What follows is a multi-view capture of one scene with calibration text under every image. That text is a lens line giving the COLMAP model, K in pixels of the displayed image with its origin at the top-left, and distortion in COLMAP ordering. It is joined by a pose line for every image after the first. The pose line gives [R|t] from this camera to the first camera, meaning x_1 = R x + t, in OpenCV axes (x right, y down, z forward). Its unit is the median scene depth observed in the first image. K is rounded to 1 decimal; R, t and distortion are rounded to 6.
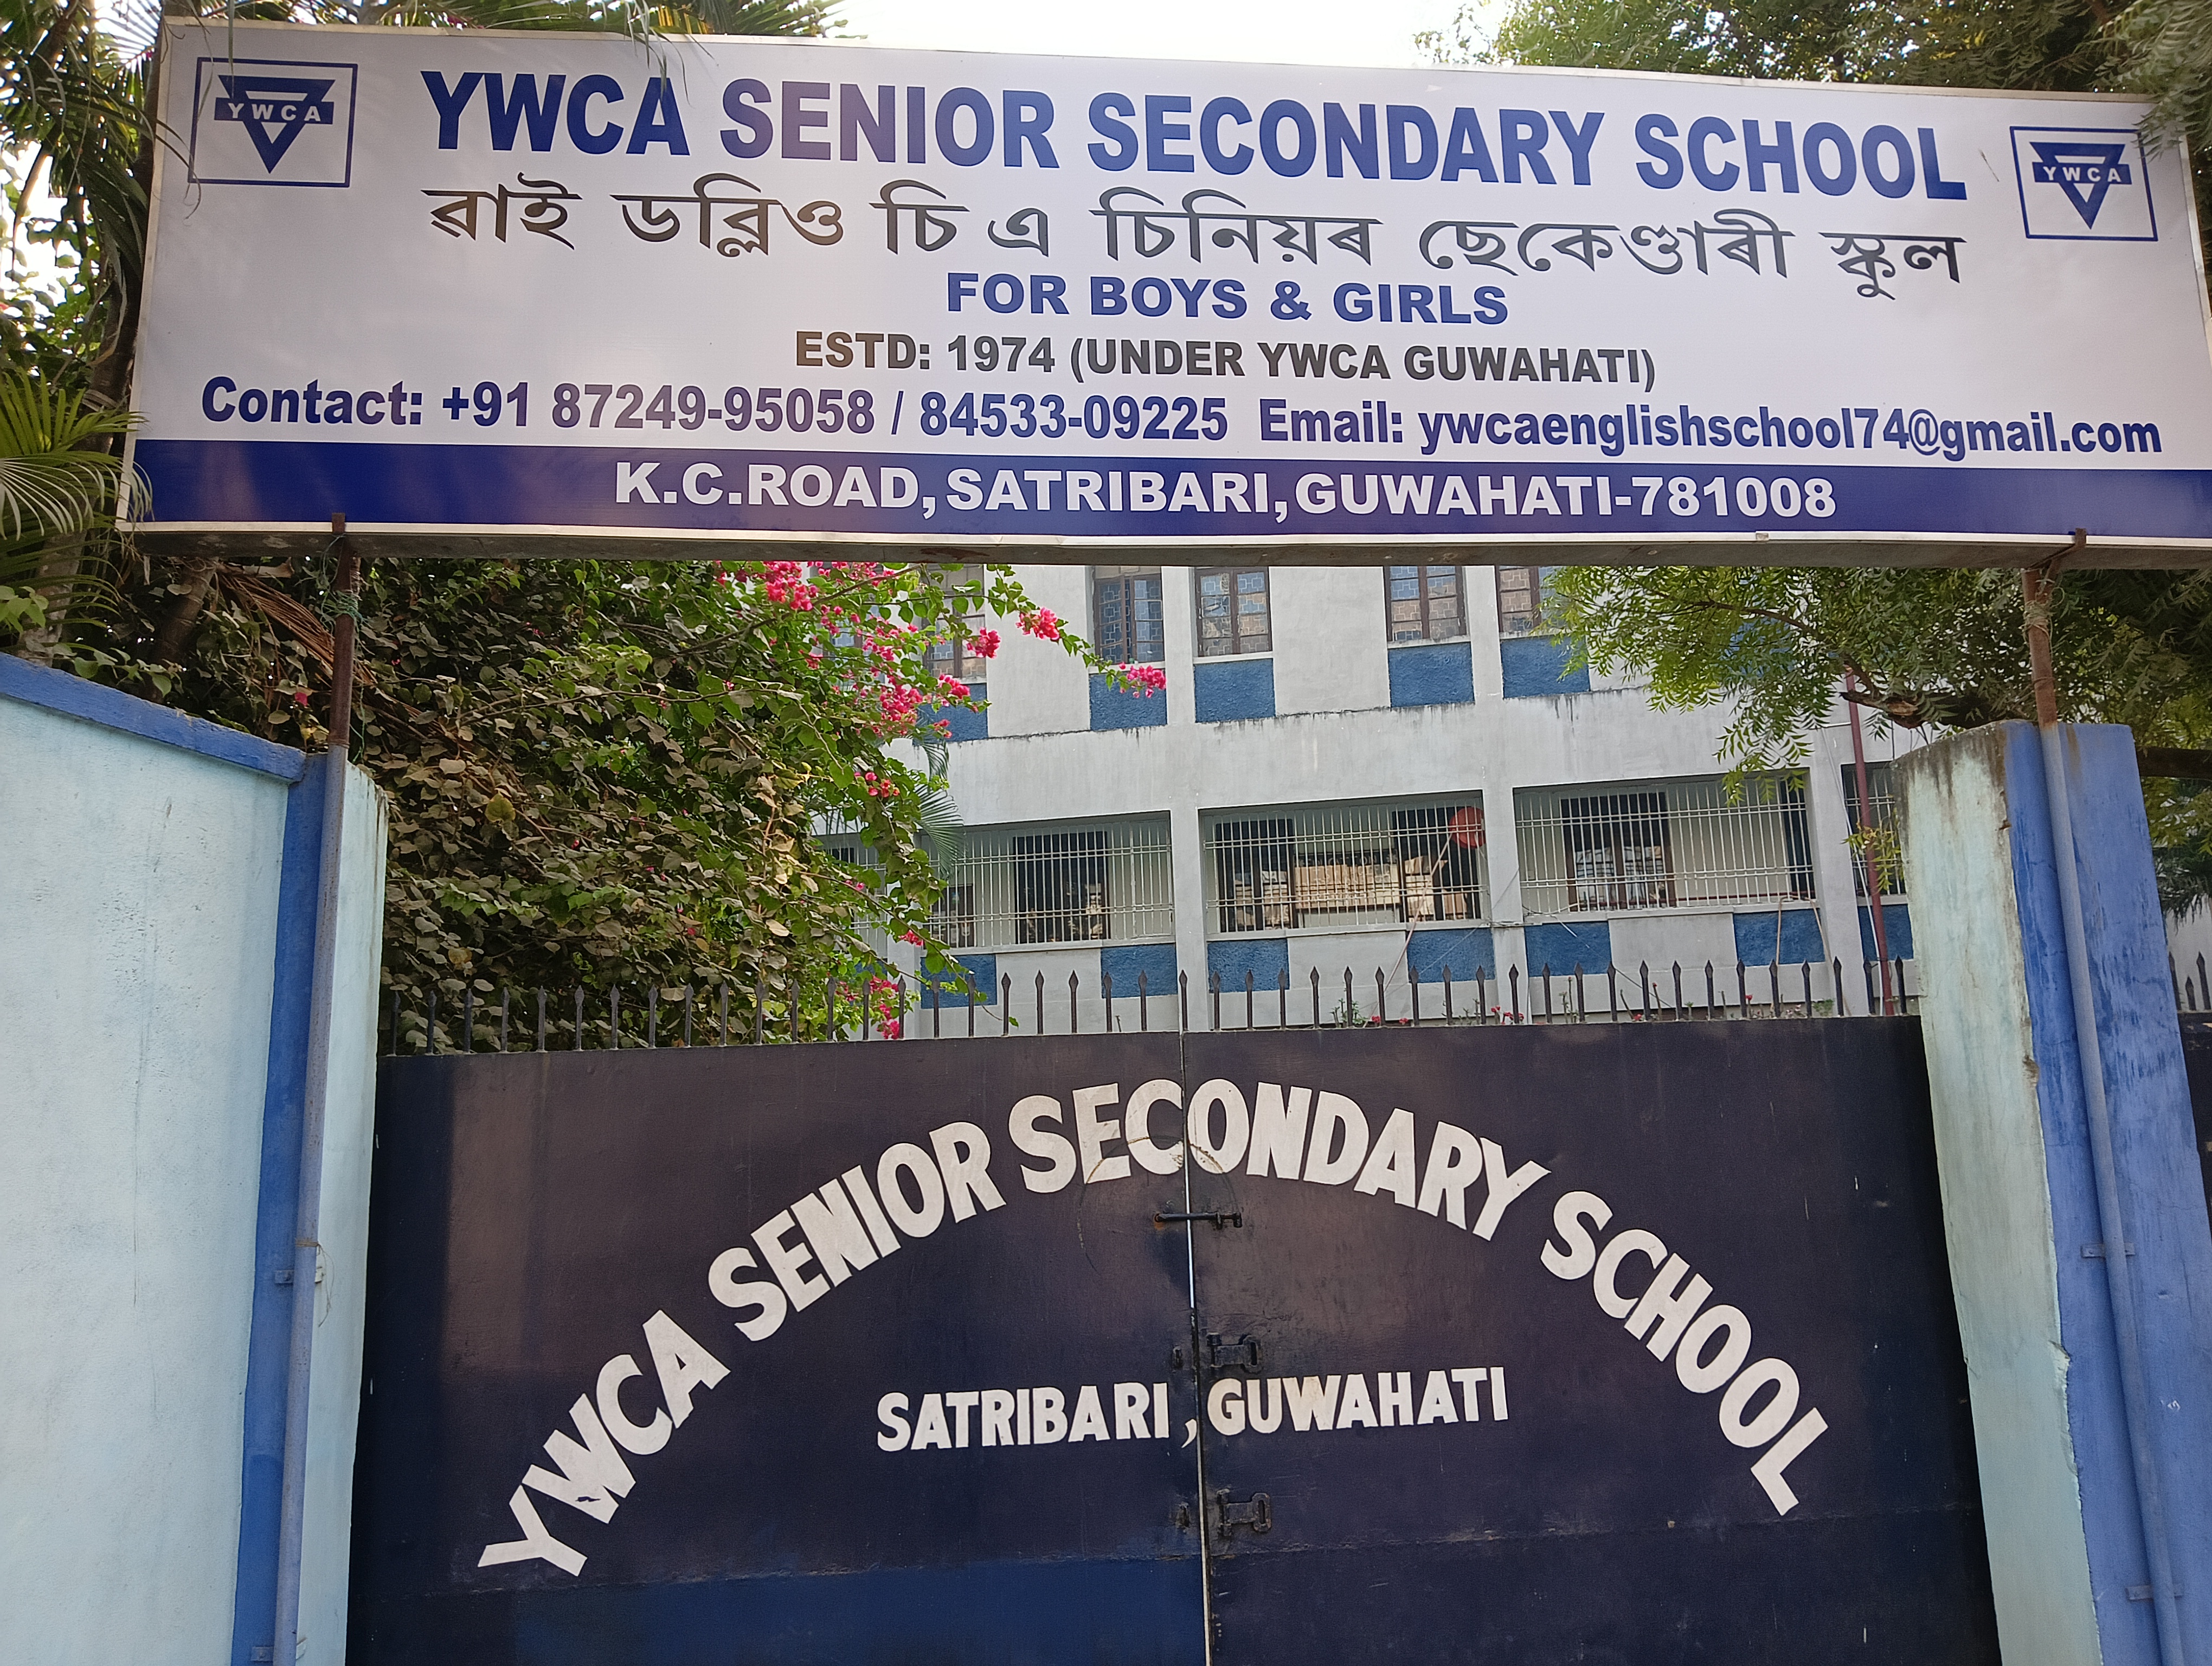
lens RADIAL K [[1846.3, 0, 1105.5], [0, 1846.3, 831.8], [0, 0, 1]] dist [0.029281, -0.026896]
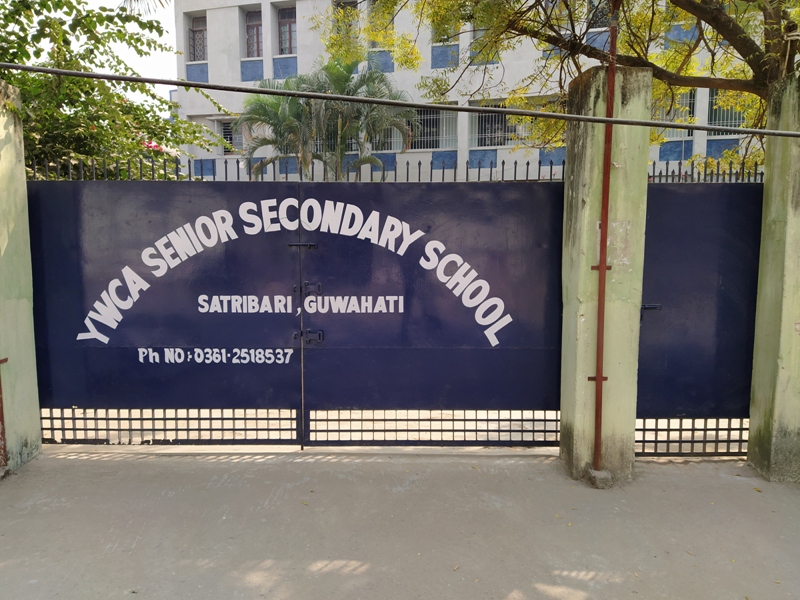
lens RADIAL K [[616.3, 0, 399.6], [0, 616.3, 300.5], [0, 0, 1]] dist [0.145448, 0.004539]
pose [[0.991372, 0.048259, -0.121868, 0.334875], [-0.010258, 0.955468, 0.294916, -0.004674], [0.130673, -0.291121, 0.947720, 0.032296]]
